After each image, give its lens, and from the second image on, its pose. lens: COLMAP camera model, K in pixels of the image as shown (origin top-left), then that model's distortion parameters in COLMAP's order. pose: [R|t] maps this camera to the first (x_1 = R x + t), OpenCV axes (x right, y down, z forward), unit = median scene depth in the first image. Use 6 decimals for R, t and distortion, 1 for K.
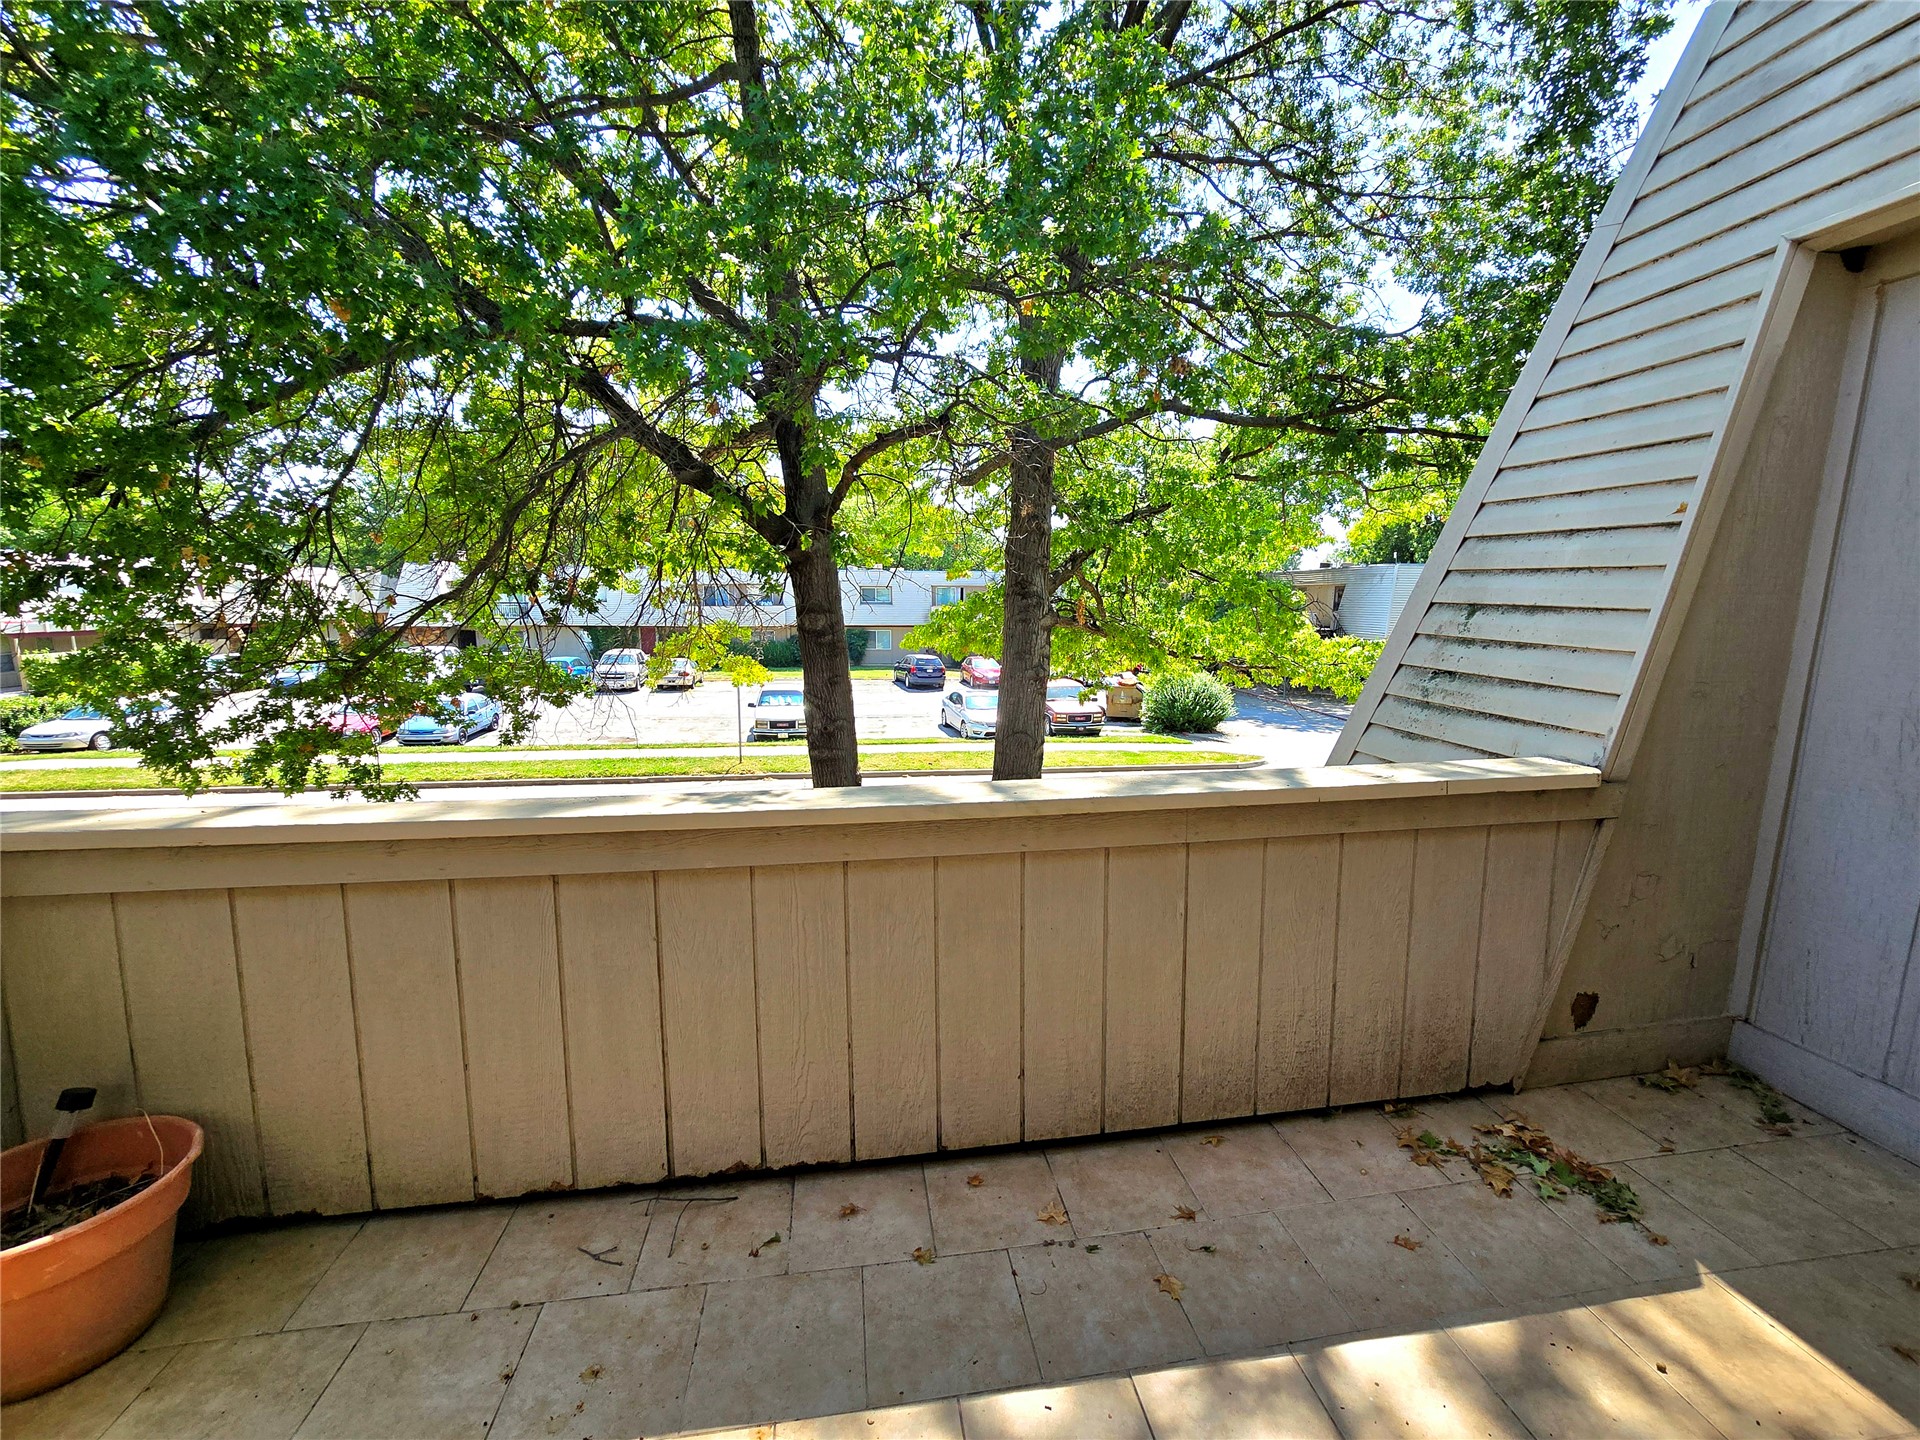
lens RADIAL K [[790.1, 0, 965.2], [0, 790.1, 720.0], [0, 0, 1]] dist [0.001687, 0.000651]
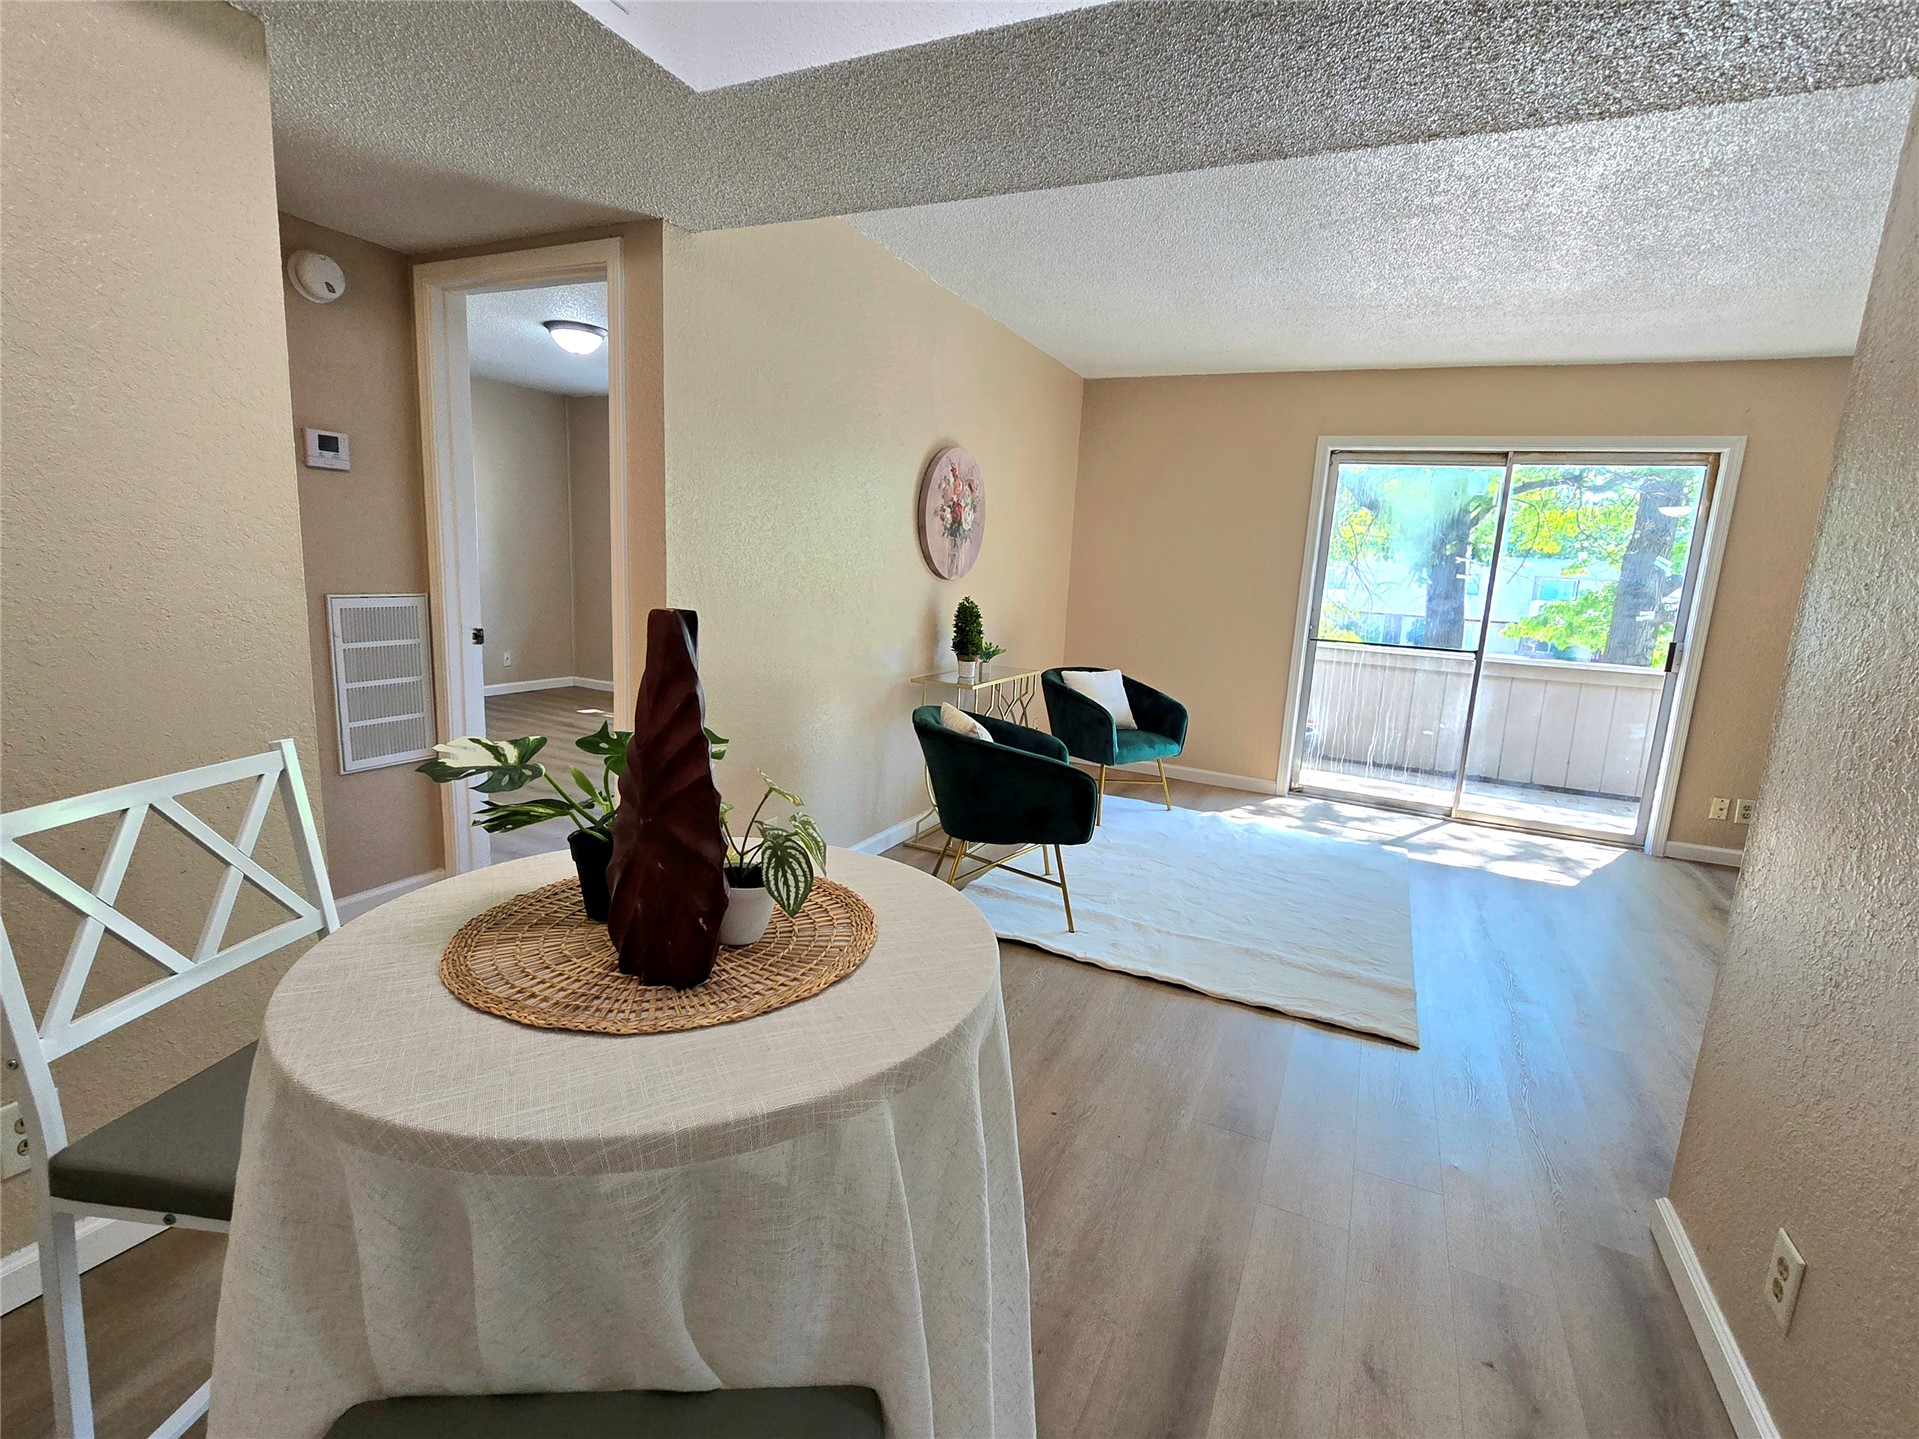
lens RADIAL K [[888.7, 0, 970.6], [0, 888.7, 721.7], [0, 0, 1]] dist [-0.003746, -0.000327]
pose [[0.825034, 0.139994, -0.547467, 0.017484], [-0.134186, 0.989651, 0.050848, 0.335569], [0.548920, 0.031511, 0.835281, -2.297979]]
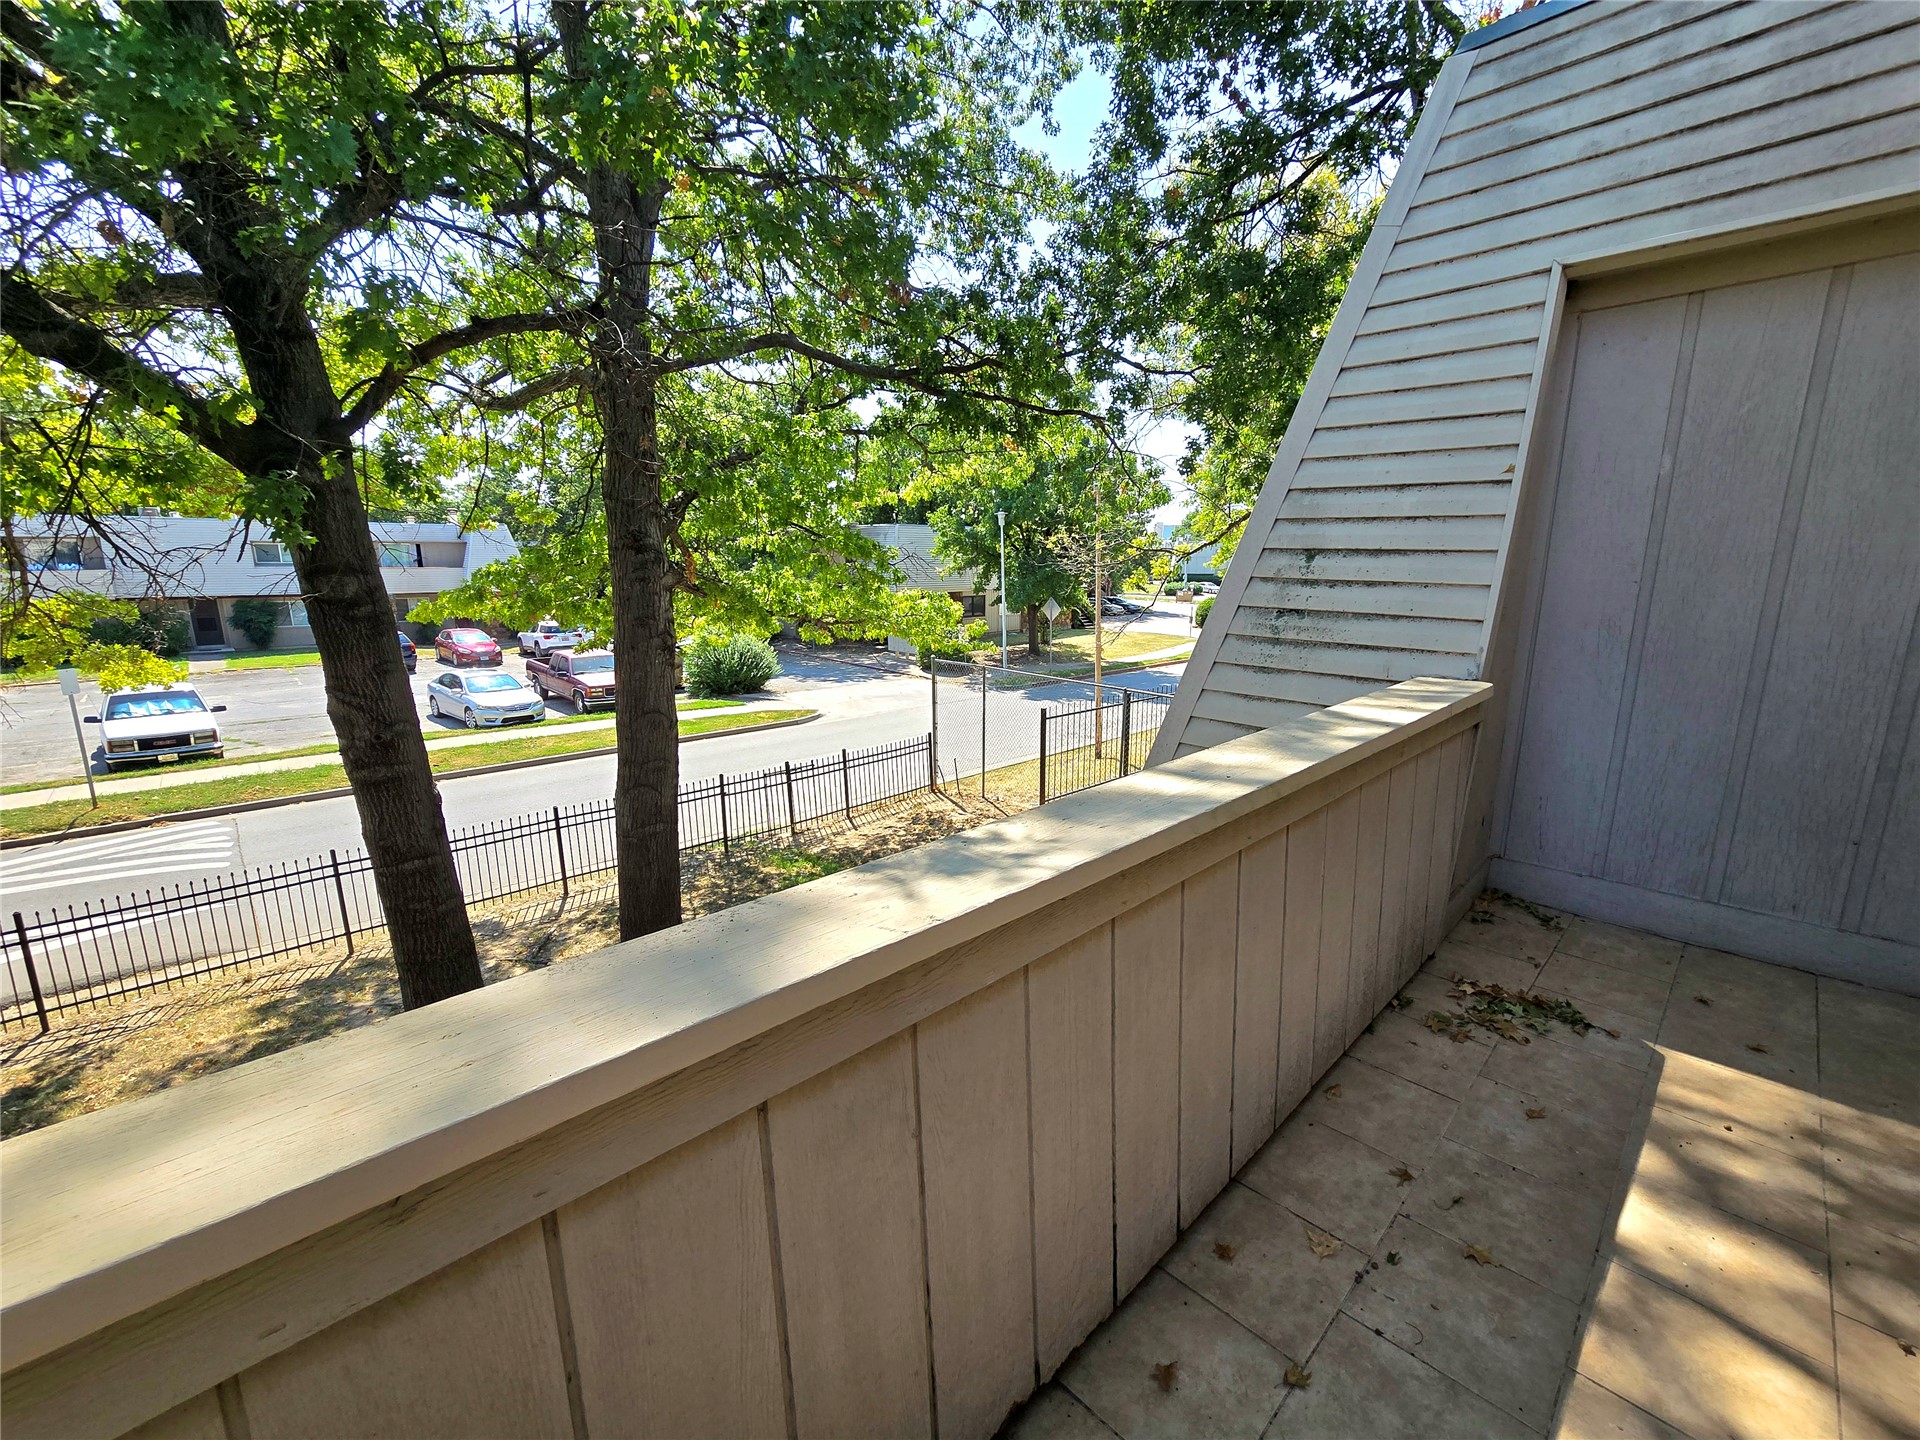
lens RADIAL K [[788.1, 0, 968.6], [0, 788.1, 724.5], [0, 0, 1]] dist [-0.001771, -0.000251]
pose [[0.818630, -0.123321, 0.560925, -0.443516], [0.091422, 0.992202, 0.084715, -0.039527], [-0.566998, -0.018069, 0.823521, 0.362431]]
